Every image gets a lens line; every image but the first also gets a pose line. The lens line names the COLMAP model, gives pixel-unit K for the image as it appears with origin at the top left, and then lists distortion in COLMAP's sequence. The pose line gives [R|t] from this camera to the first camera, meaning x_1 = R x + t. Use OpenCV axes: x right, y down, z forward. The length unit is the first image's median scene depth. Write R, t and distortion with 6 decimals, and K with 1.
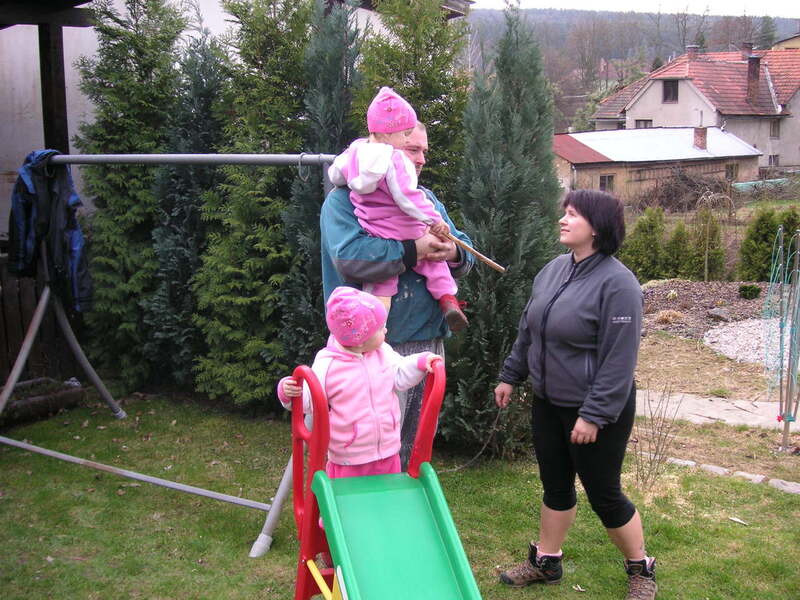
lens RADIAL K [[915.3, 0, 443.1], [0, 915.3, 317.2], [0, 0, 1]] dist [-0.159317, 0.000000]
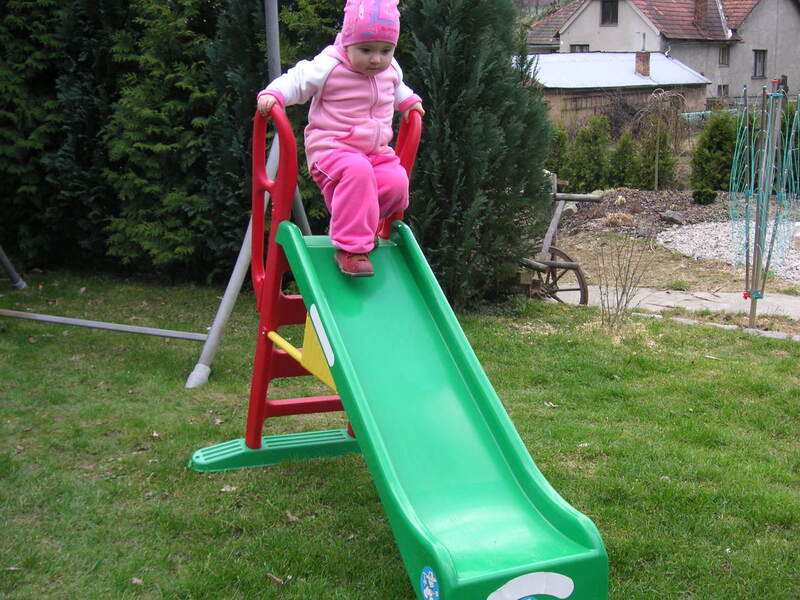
lens RADIAL K [[1024.9, 0, 449.6], [0, 1024.9, 319.6], [0, 0, 1]] dist [-0.168974, 0.000000]
pose [[0.995692, -0.007089, 0.092452, -0.029136], [0.002457, 0.998740, 0.050127, 0.094305], [-0.092691, -0.049684, 0.994455, -0.016778]]
